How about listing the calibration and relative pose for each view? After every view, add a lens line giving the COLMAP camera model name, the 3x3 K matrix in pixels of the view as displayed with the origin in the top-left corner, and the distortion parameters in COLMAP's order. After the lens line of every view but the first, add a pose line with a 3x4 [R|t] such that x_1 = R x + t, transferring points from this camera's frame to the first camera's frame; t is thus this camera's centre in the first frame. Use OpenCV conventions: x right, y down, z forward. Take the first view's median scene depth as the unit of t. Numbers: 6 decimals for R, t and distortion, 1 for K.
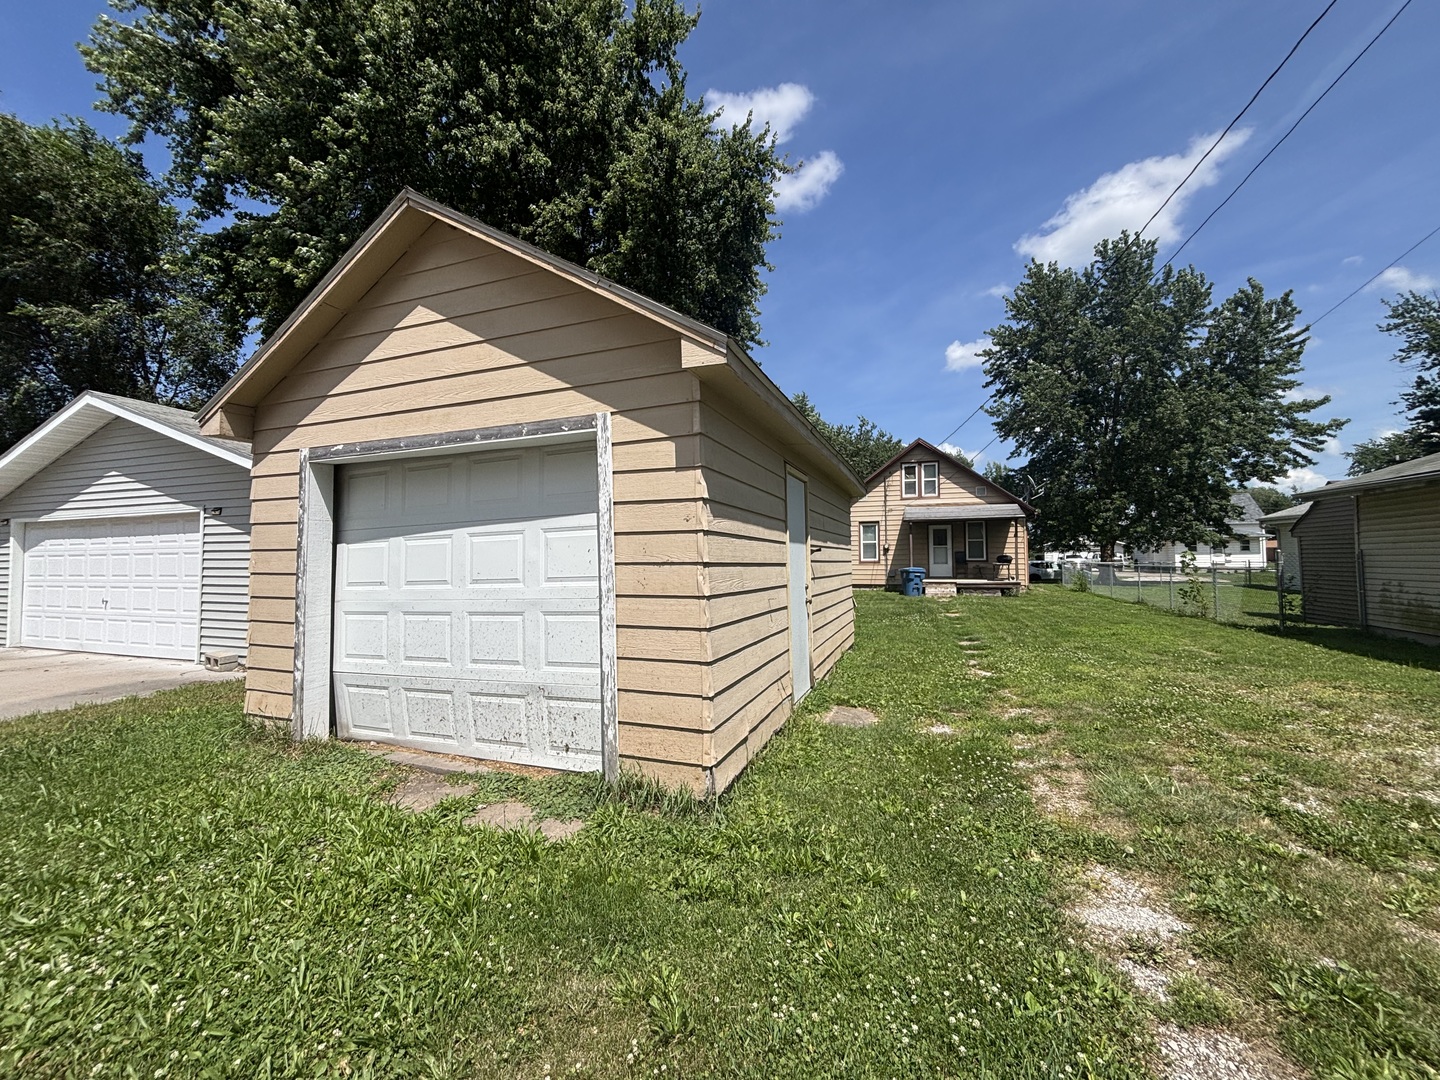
lens RADIAL K [[560.0, 0, 720.0], [0, 560.0, 540.0], [0, 0, 1]] dist [0.001277, 0.000271]
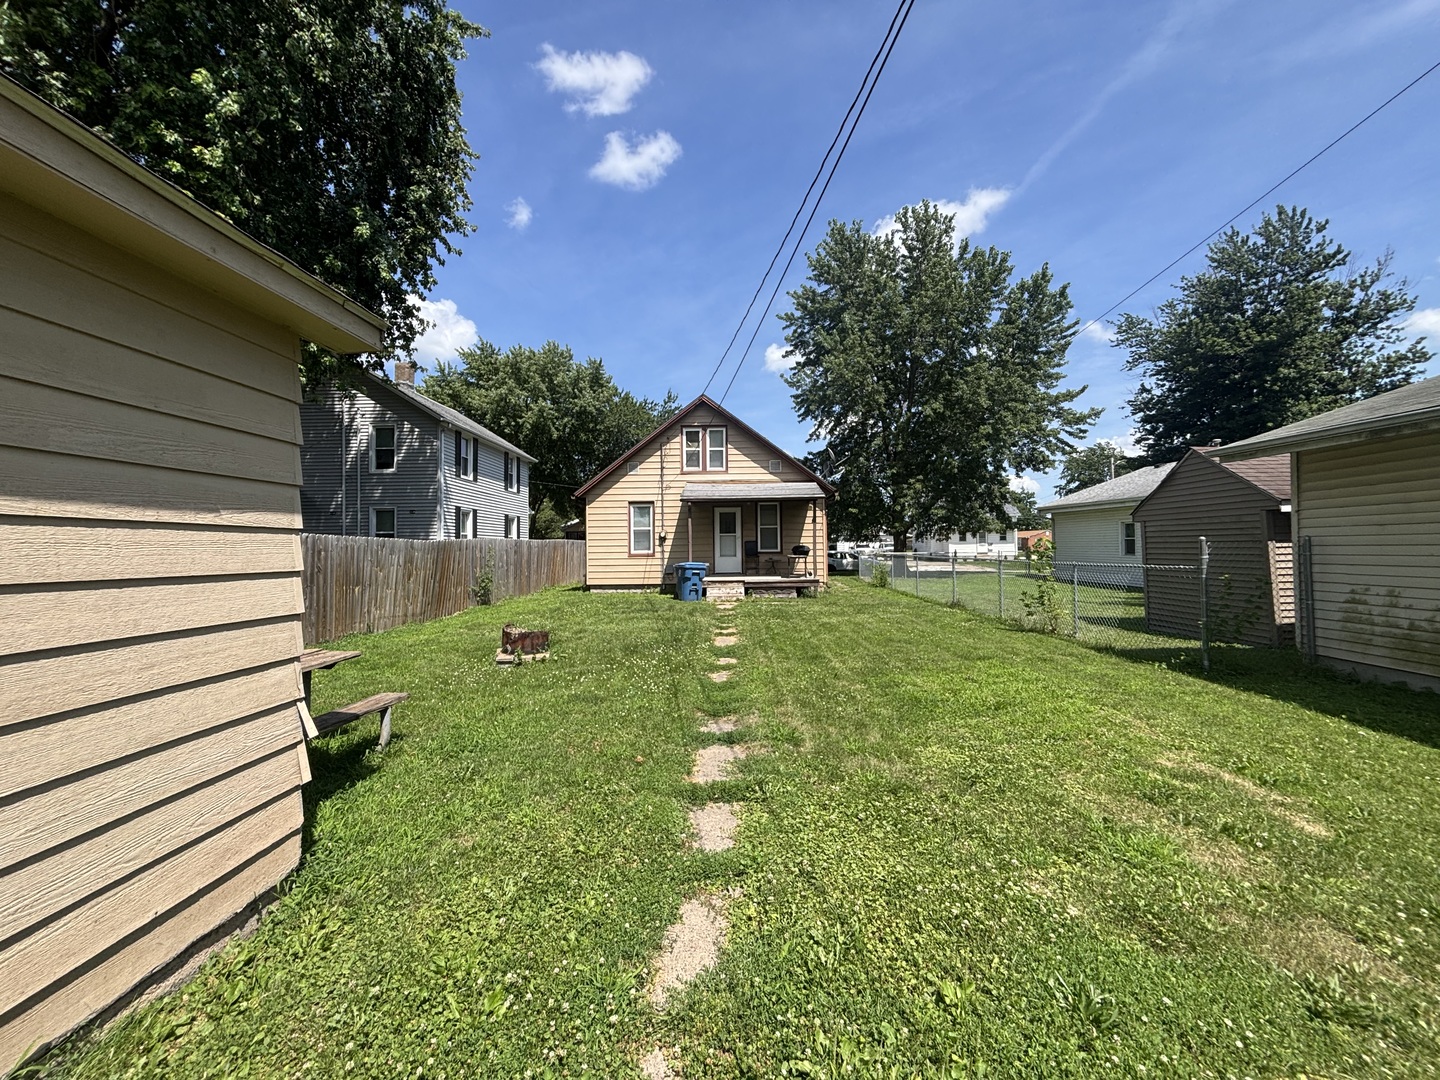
lens RADIAL K [[577.8, 0, 720.0], [0, 577.8, 540.0], [0, 0, 1]] dist [0.087428, 0.000056]
pose [[0.947283, 0.000645, 0.320398, 0.117687], [-0.006248, 0.999845, 0.016459, 0.005655], [-0.320338, -0.017593, 0.947140, 0.224643]]
